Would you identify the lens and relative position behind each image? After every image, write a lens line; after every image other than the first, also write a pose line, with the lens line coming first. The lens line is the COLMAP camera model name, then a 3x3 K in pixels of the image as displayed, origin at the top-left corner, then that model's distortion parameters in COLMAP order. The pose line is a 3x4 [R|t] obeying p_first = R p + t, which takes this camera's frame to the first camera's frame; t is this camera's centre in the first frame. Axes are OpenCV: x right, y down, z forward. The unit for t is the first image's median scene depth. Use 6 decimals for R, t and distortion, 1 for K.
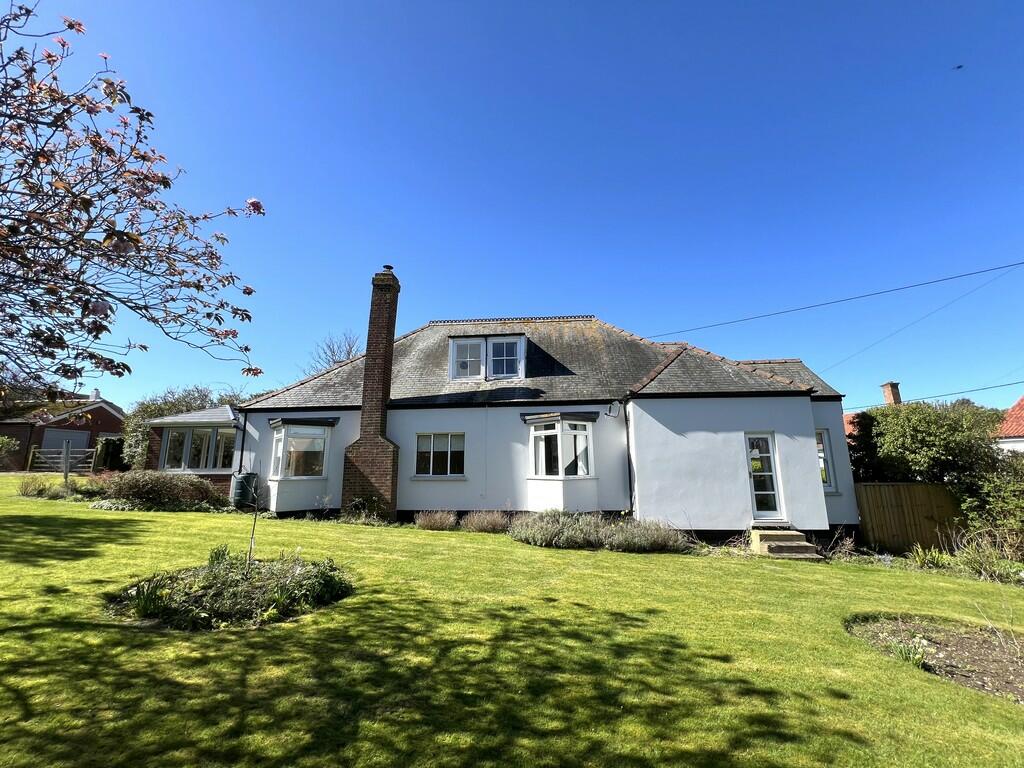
lens RADIAL K [[412.0, 0, 512.0], [0, 412.0, 384.0], [0, 0, 1]] dist [-0.000749, -0.000371]
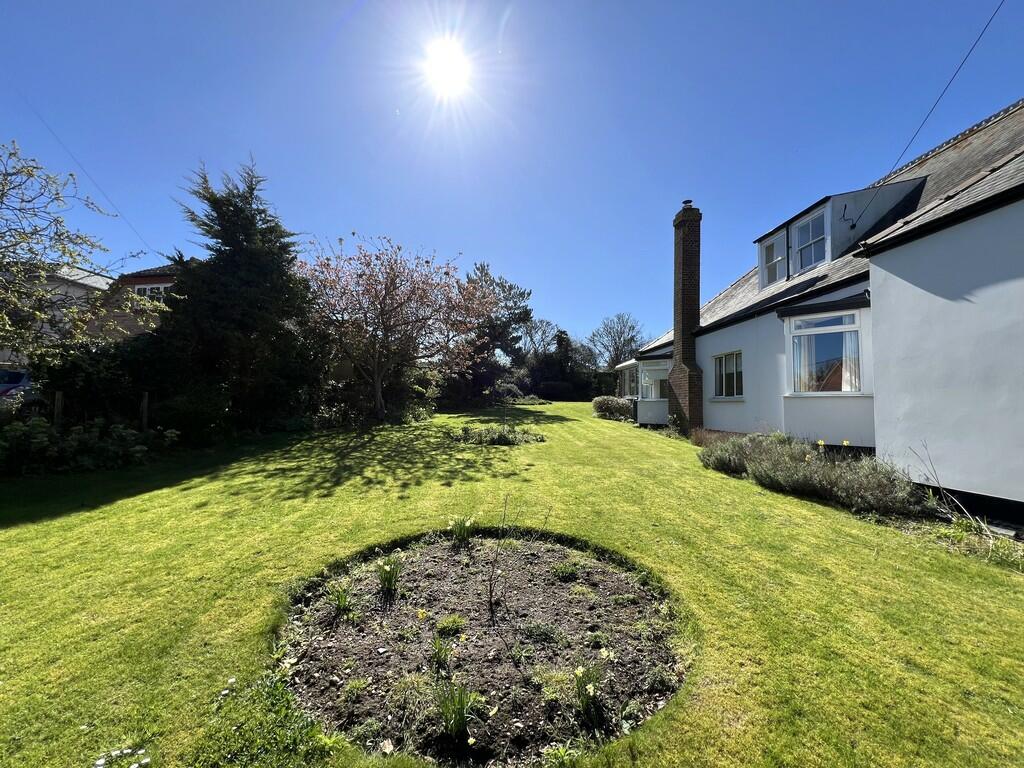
lens RADIAL K [[409.0, 0, 512.0], [0, 409.0, 384.0], [0, 0, 1]] dist [-0.000612, 0.000225]
pose [[0.159148, -0.044936, -0.986232, 0.697420], [0.174720, 0.984477, -0.016662, 0.120908], [0.971671, -0.169662, 0.164528, 0.357168]]
